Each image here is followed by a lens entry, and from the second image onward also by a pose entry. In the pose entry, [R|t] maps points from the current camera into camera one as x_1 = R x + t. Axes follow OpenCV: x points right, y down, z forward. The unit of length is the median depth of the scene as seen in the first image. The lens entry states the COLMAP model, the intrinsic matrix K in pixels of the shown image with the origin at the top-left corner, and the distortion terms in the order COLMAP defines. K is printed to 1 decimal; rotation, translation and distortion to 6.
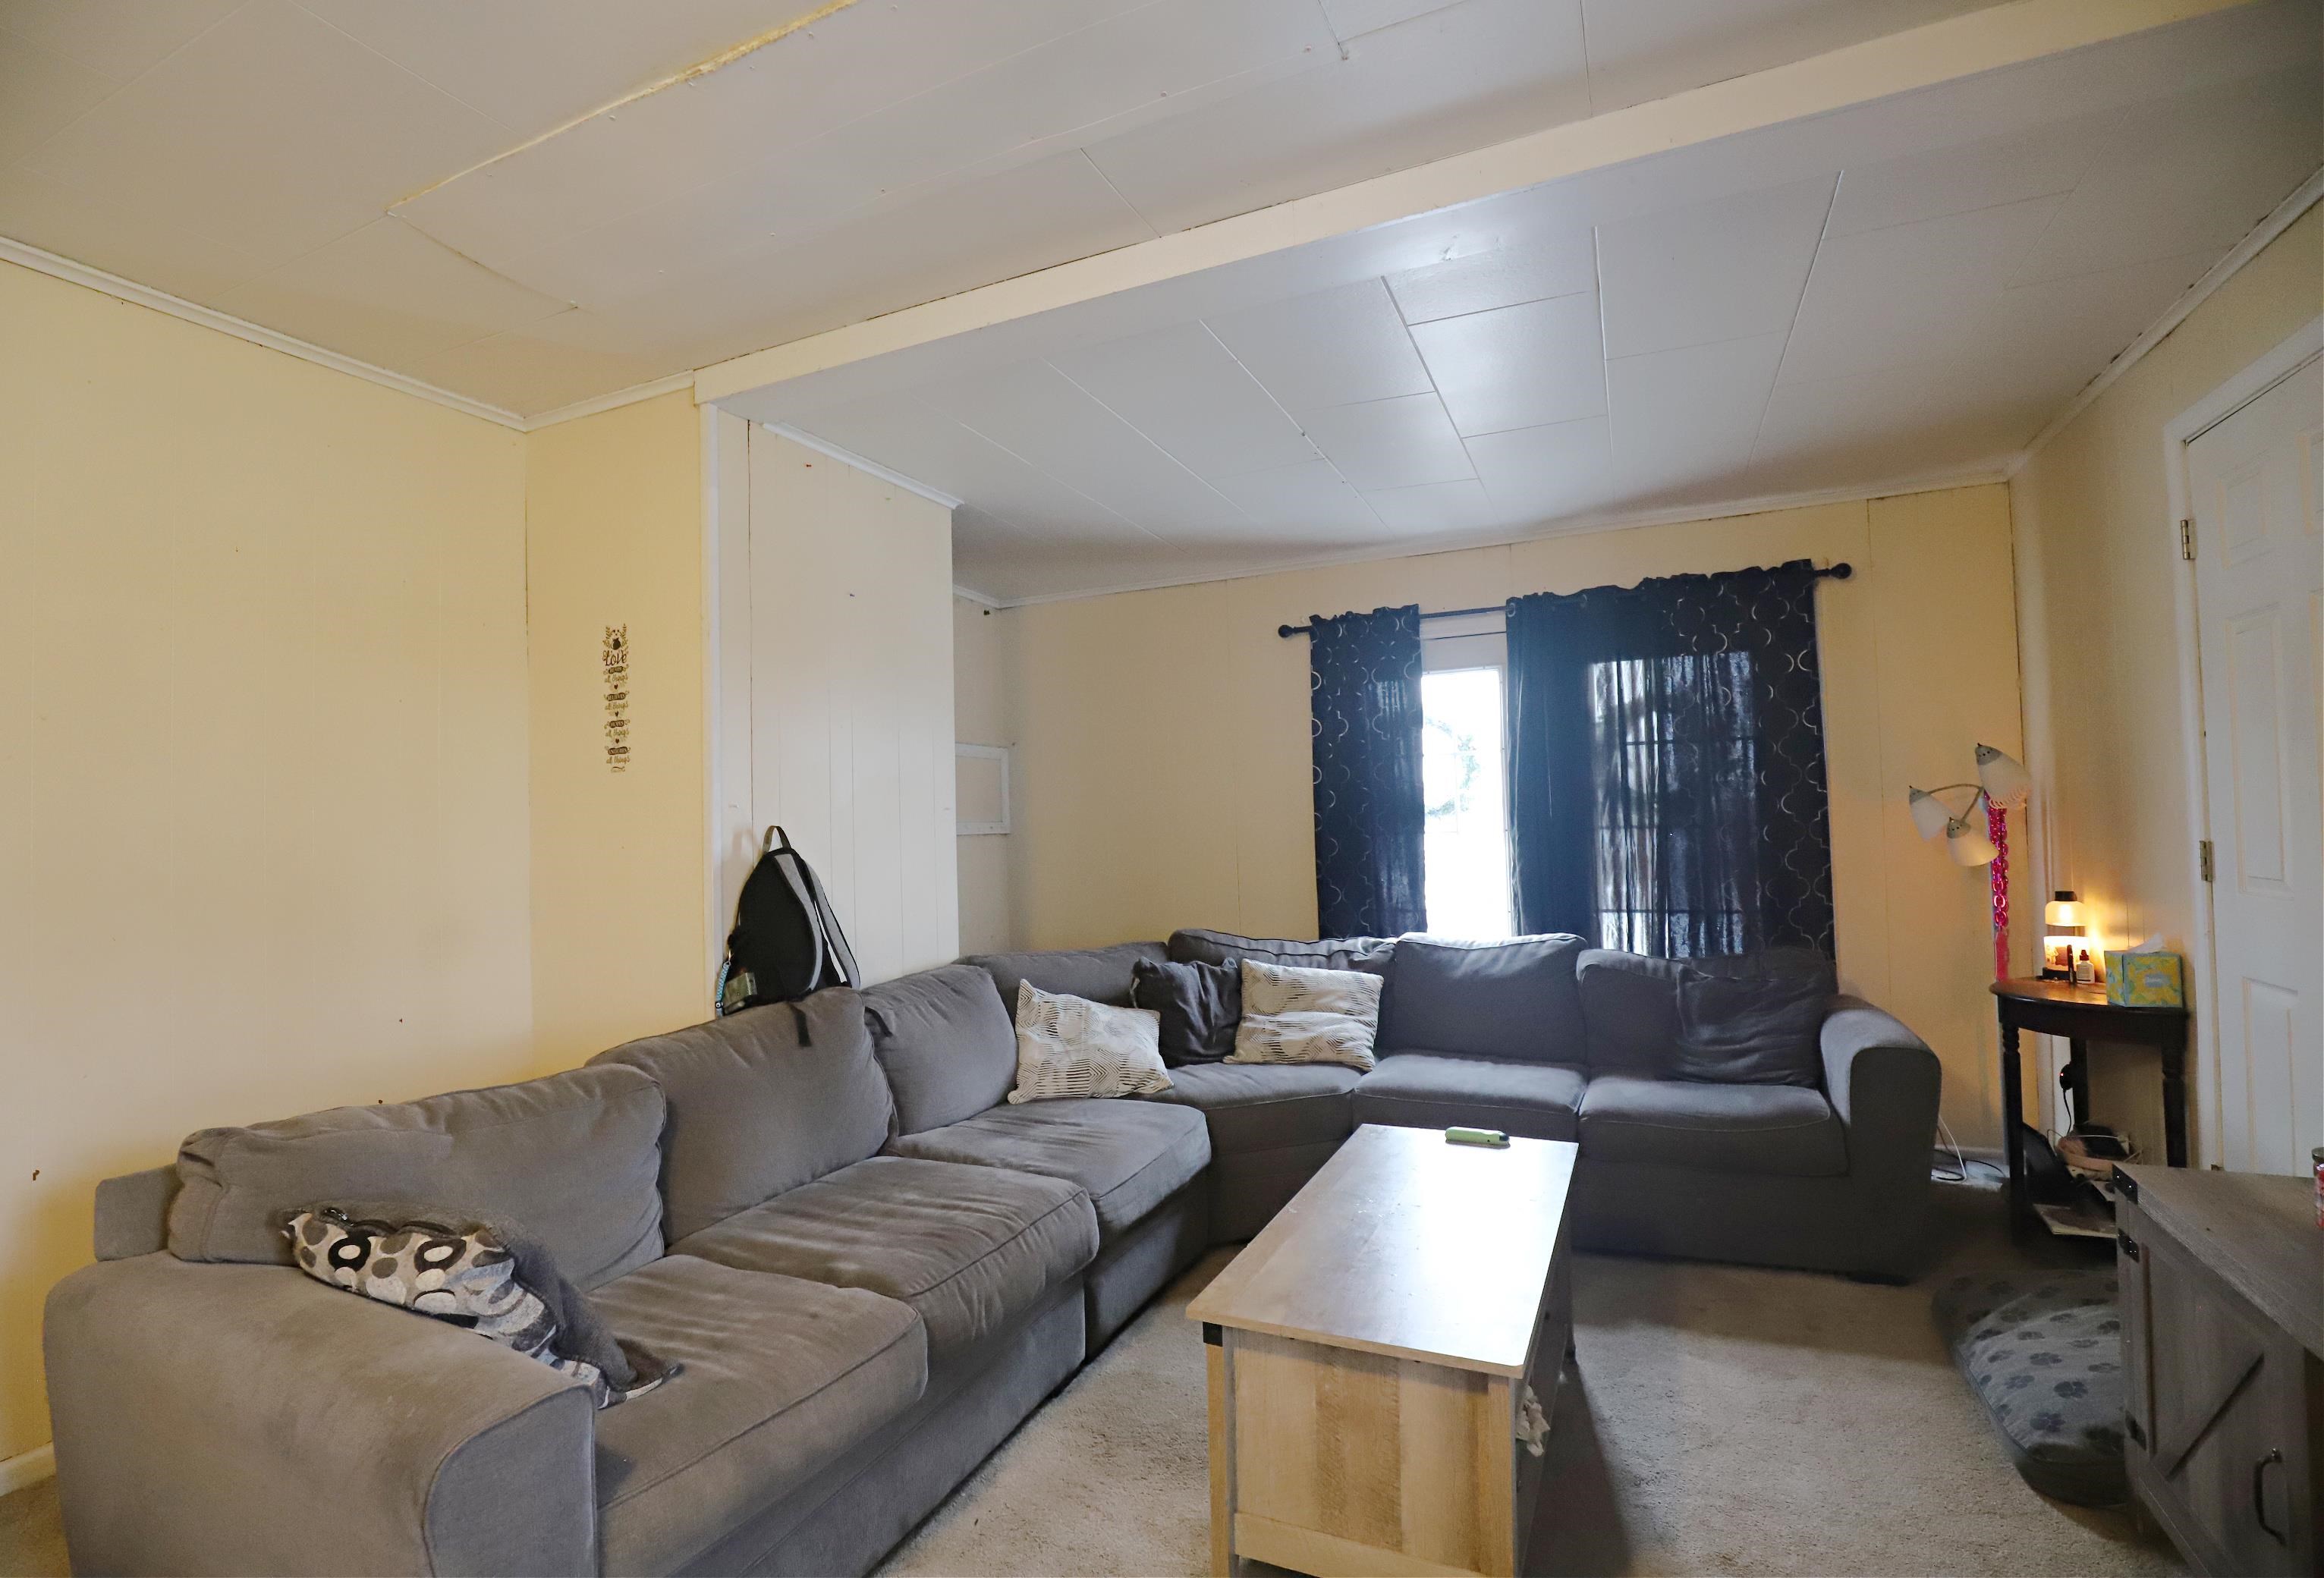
lens RADIAL K [[1098.3, 0, 1150.3], [0, 1098.3, 789.5], [0, 0, 1]] dist [-0.022545, -0.000349]
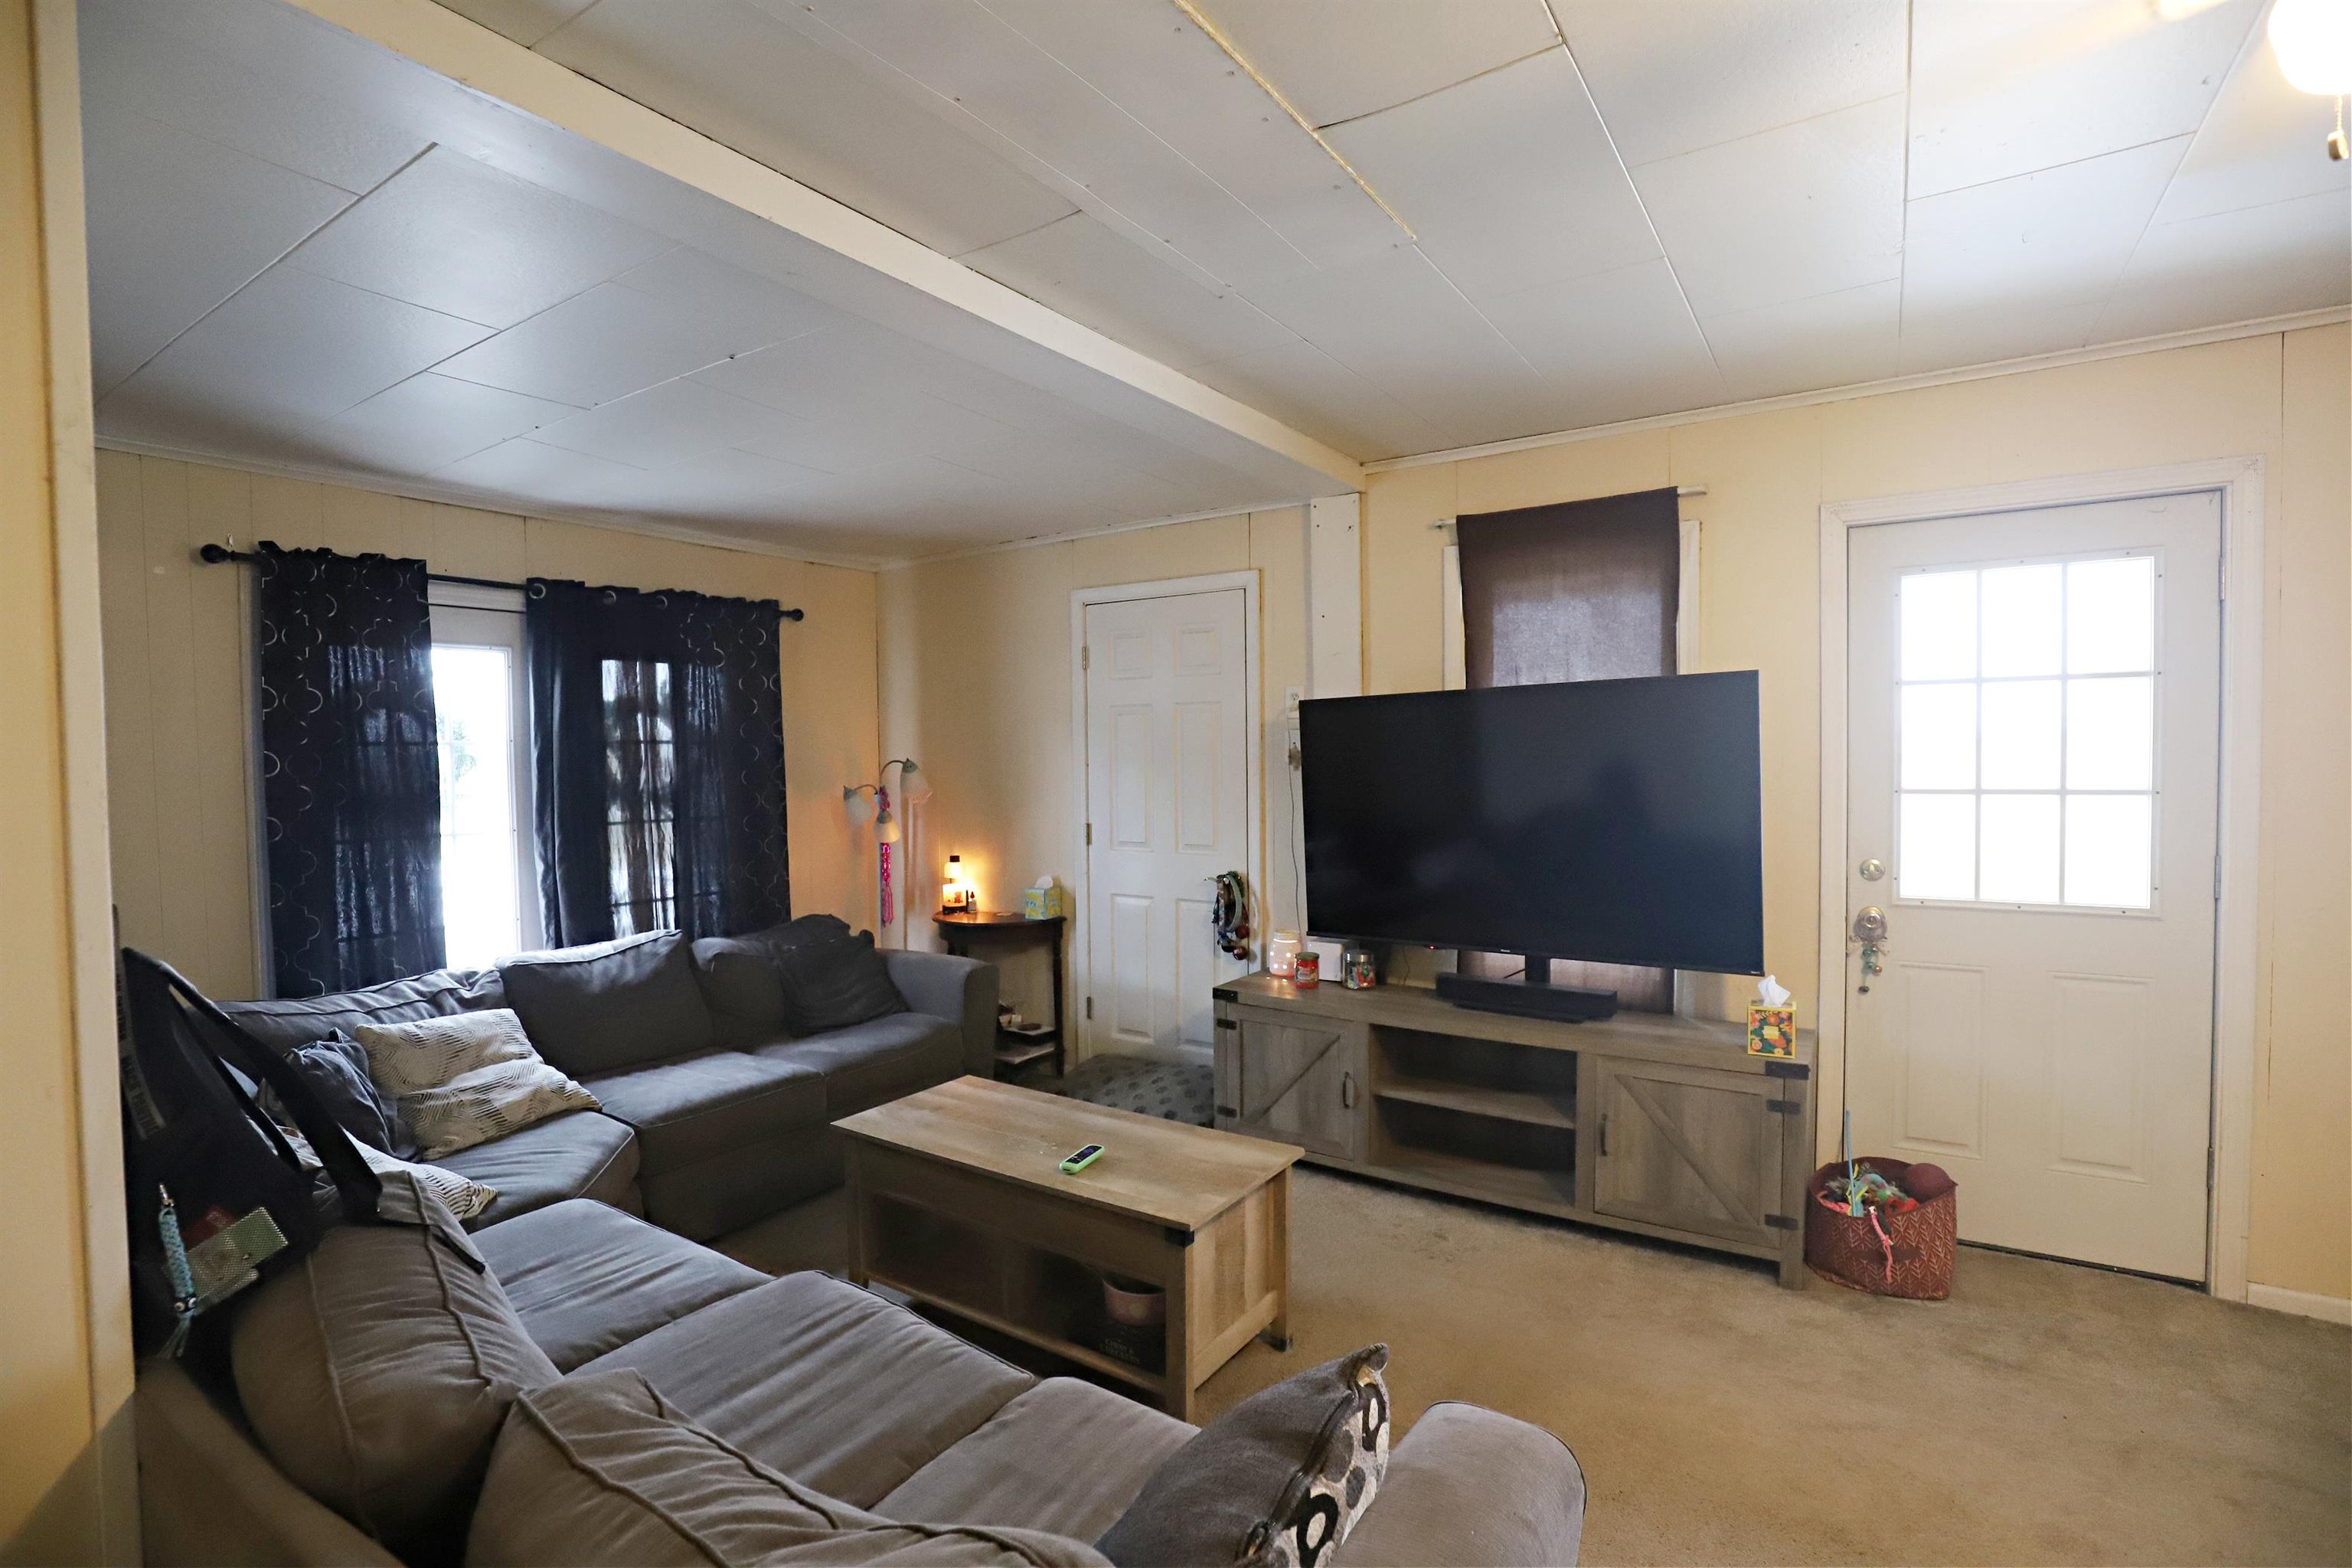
lens RADIAL K [[1086.3, 0, 1169.2], [0, 1086.3, 782.3], [0, 0, 1]] dist [-0.027048, 0.000537]
pose [[0.154846, -0.002664, 0.987935, -0.653068], [-0.023241, 0.999710, 0.006339, -0.028768], [-0.987665, -0.023942, 0.154739, 0.448120]]
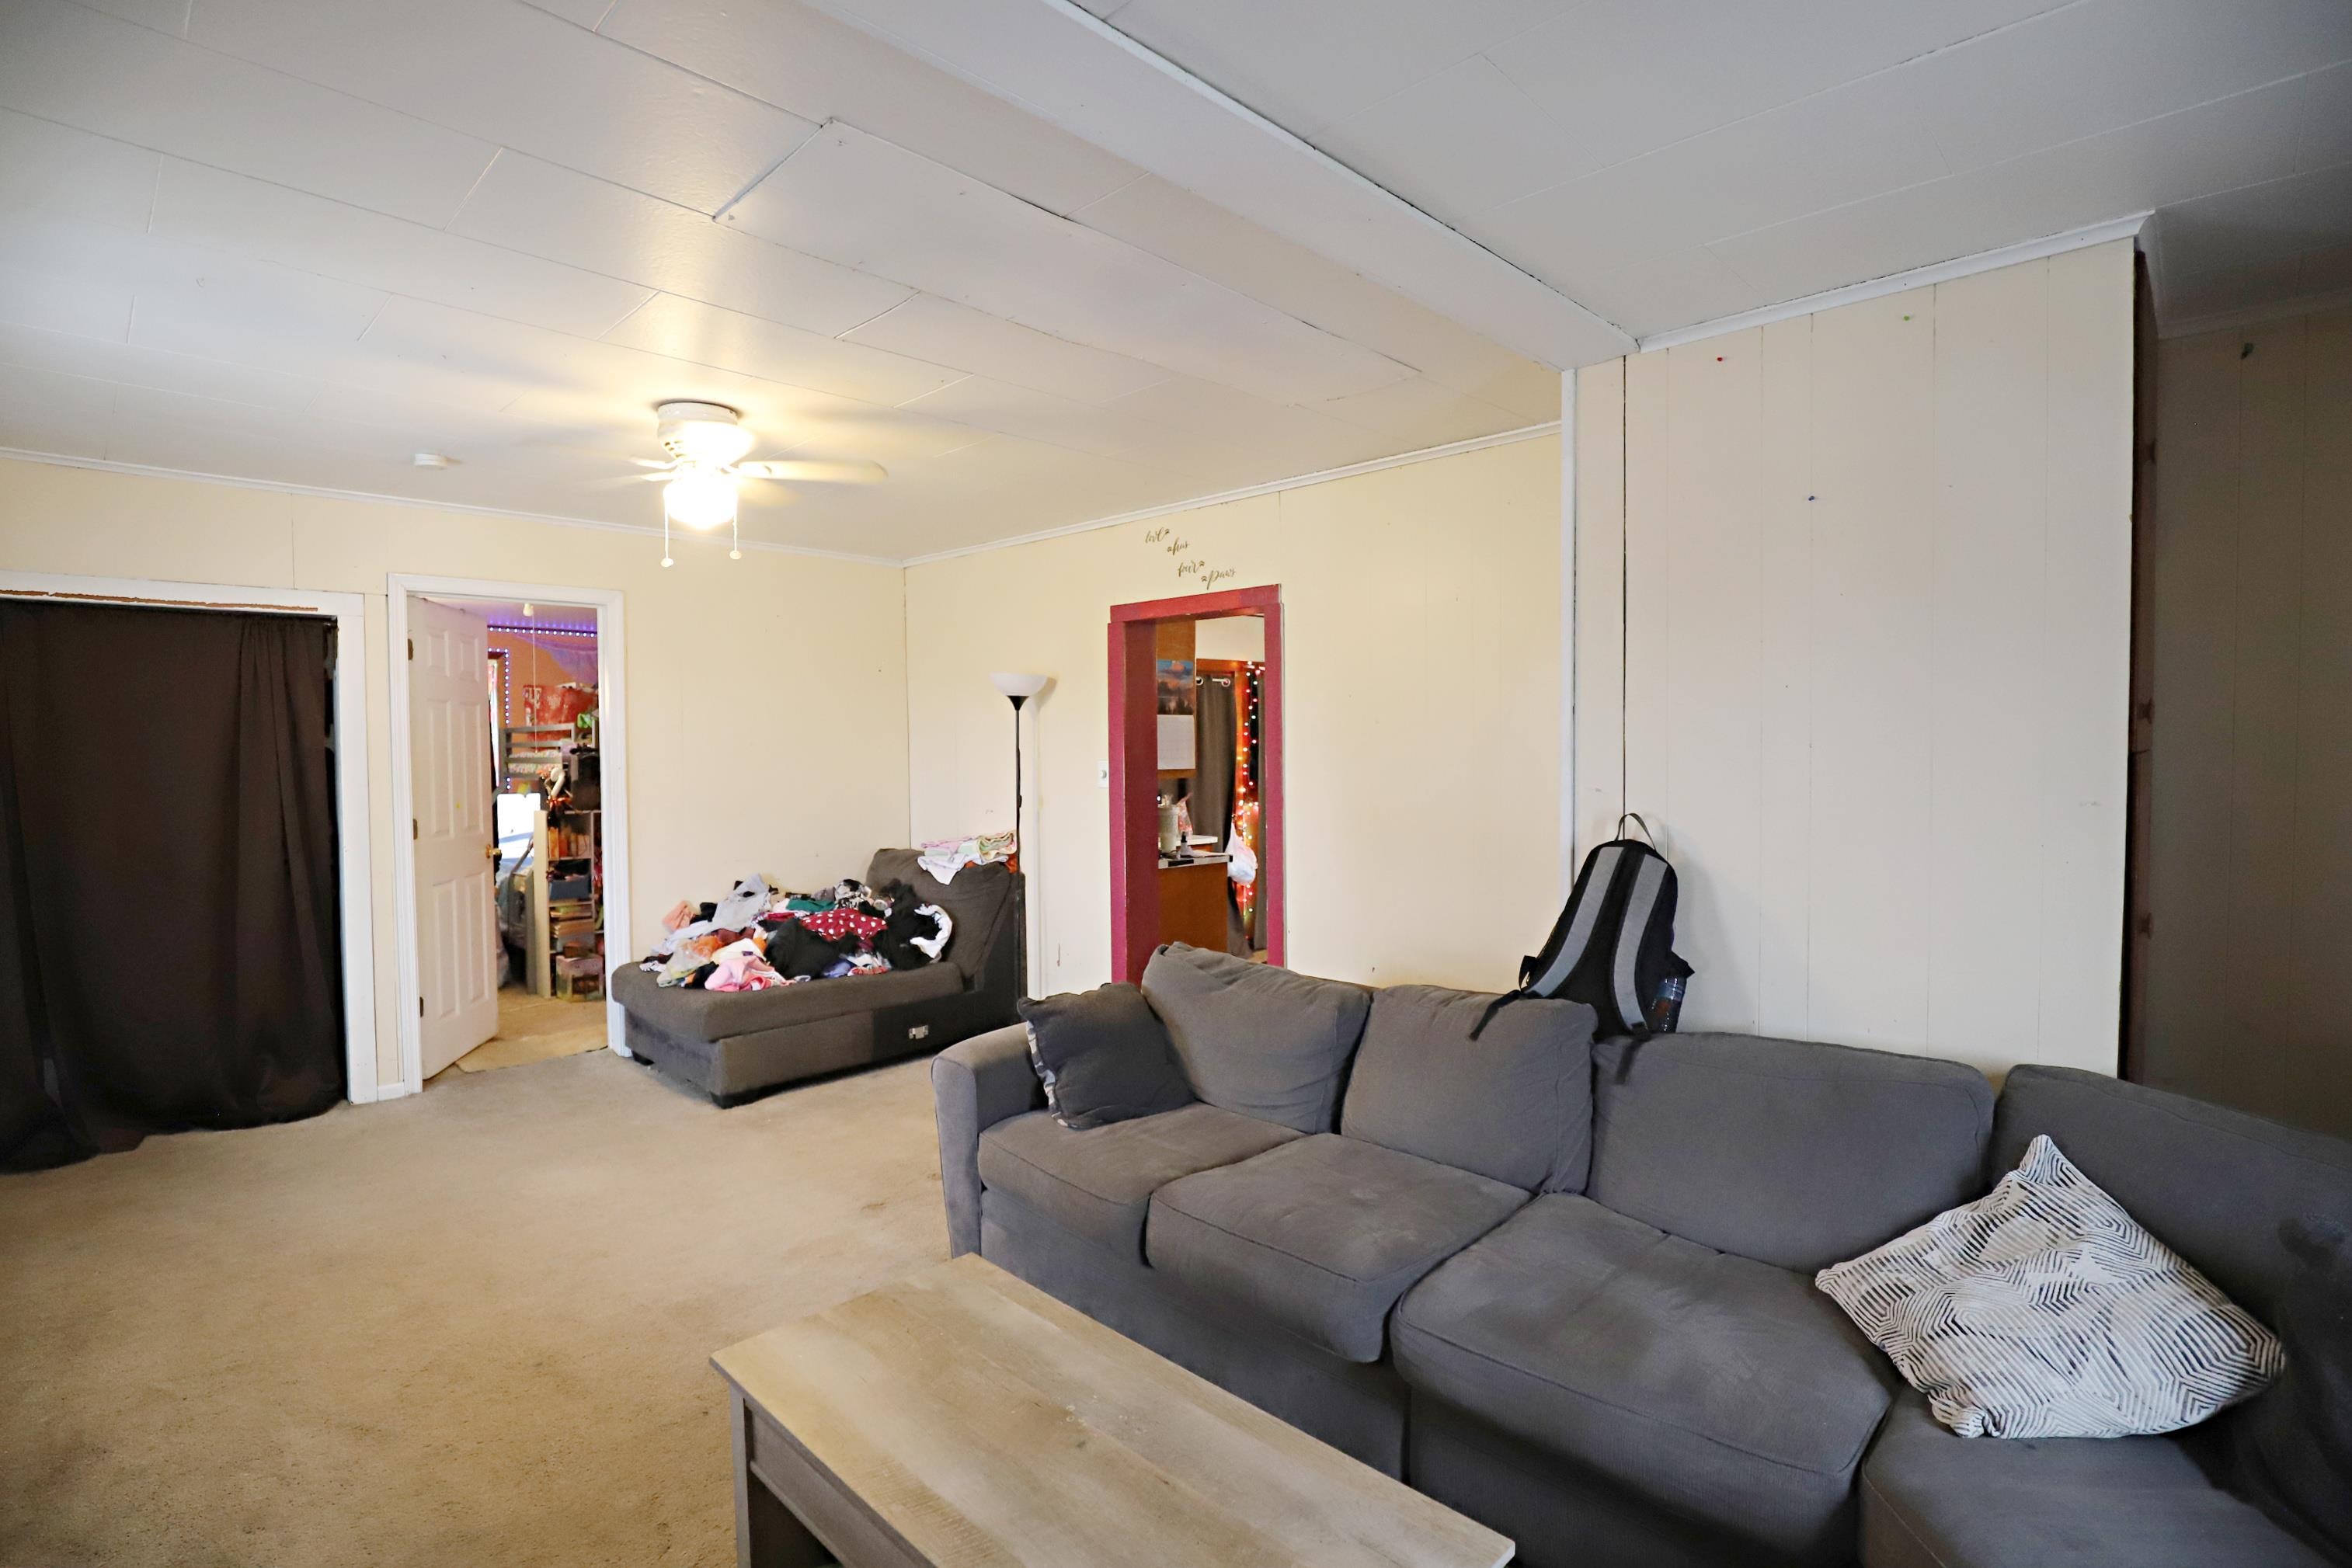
lens RADIAL K [[1086.2, 0, 1163.8], [0, 1086.2, 789.7], [0, 0, 1]] dist [-0.027048, 0.000537]
pose [[-0.343659, 0.070412, -0.936451, 0.545857], [0.047653, 0.997208, 0.057493, -0.049678], [0.937885, -0.024867, -0.346055, 0.862165]]
